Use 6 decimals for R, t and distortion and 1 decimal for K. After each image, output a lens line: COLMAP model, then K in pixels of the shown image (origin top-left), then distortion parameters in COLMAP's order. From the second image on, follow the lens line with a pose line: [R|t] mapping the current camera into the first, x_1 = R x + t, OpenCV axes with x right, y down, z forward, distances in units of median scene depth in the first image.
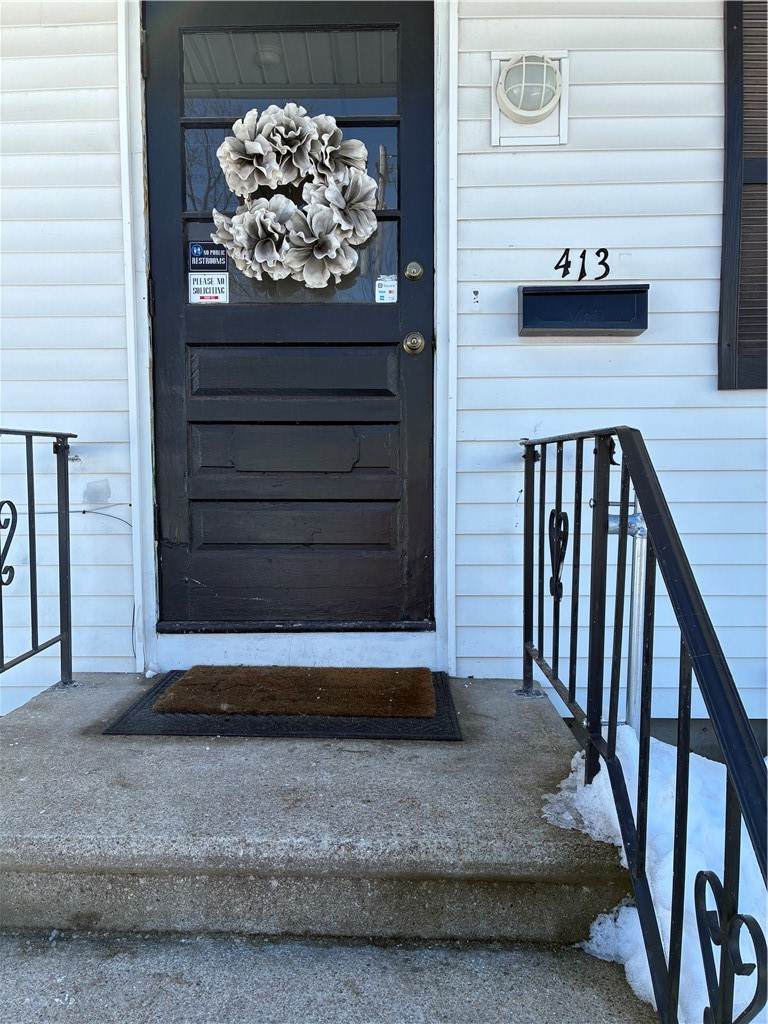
lens RADIAL K [[773.3, 0, 374.9], [0, 773.3, 510.9], [0, 0, 1]] dist [0.042721, -0.062812]
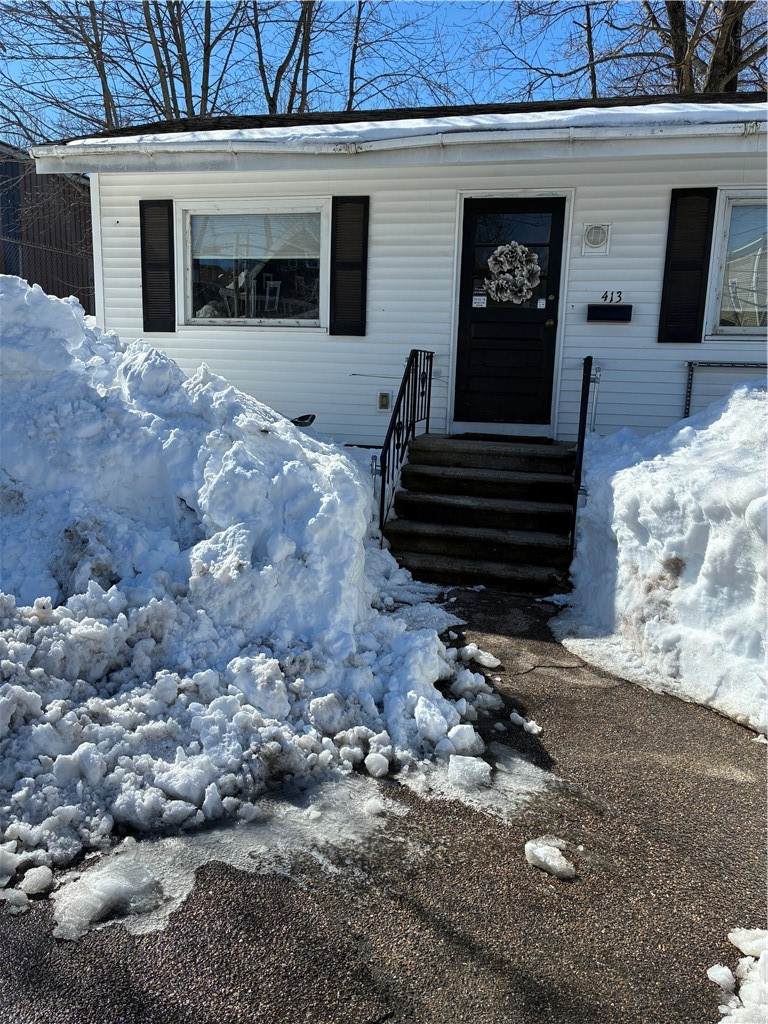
lens RADIAL K [[773.3, 0, 374.9], [0, 773.3, 510.9], [0, 0, 1]] dist [0.042721, -0.062812]
pose [[0.976528, 0.069867, -0.203747, 0.052910], [-0.046096, 0.991803, 0.119169, 0.167279], [0.210402, -0.106980, 0.971744, -2.067086]]
